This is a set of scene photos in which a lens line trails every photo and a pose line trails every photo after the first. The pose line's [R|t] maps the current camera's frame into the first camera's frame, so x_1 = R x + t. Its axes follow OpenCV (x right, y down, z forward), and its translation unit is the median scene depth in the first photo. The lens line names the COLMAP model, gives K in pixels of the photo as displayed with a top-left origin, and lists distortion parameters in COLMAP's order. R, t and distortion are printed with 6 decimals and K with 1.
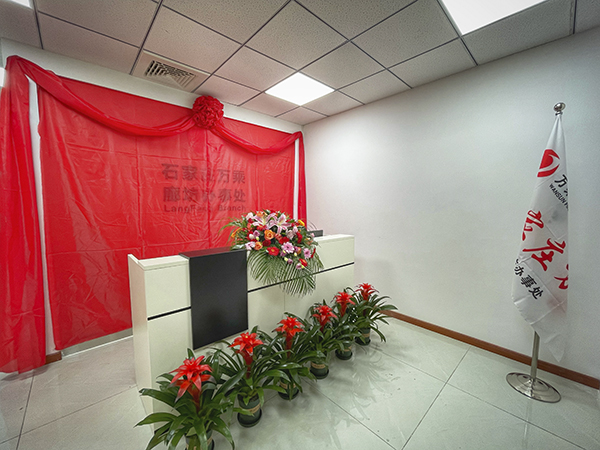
lens RADIAL K [[241.2, 0, 300.0], [0, 241.2, 225.0], [0, 0, 1]] dist [-0.000828, -0.000082]
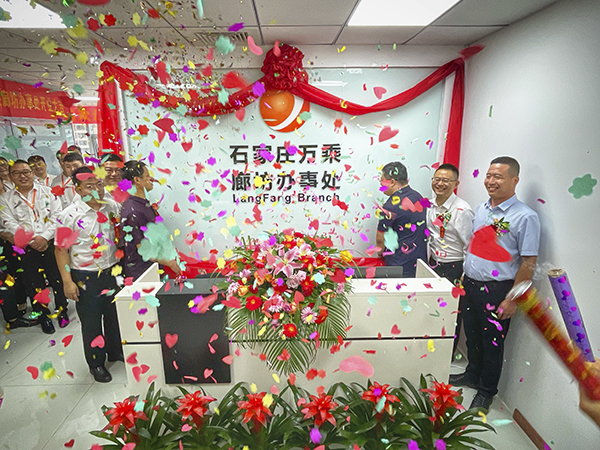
lens RADIAL K [[351.3, 0, 300.0], [0, 351.3, 225.0], [0, 0, 1]] dist [0.002025, 0.000421]
pose [[0.753970, 0.165417, -0.635741, 0.424456], [-0.052283, 0.979817, 0.192938, -0.227064], [0.654825, -0.112231, 0.747401, 0.209489]]
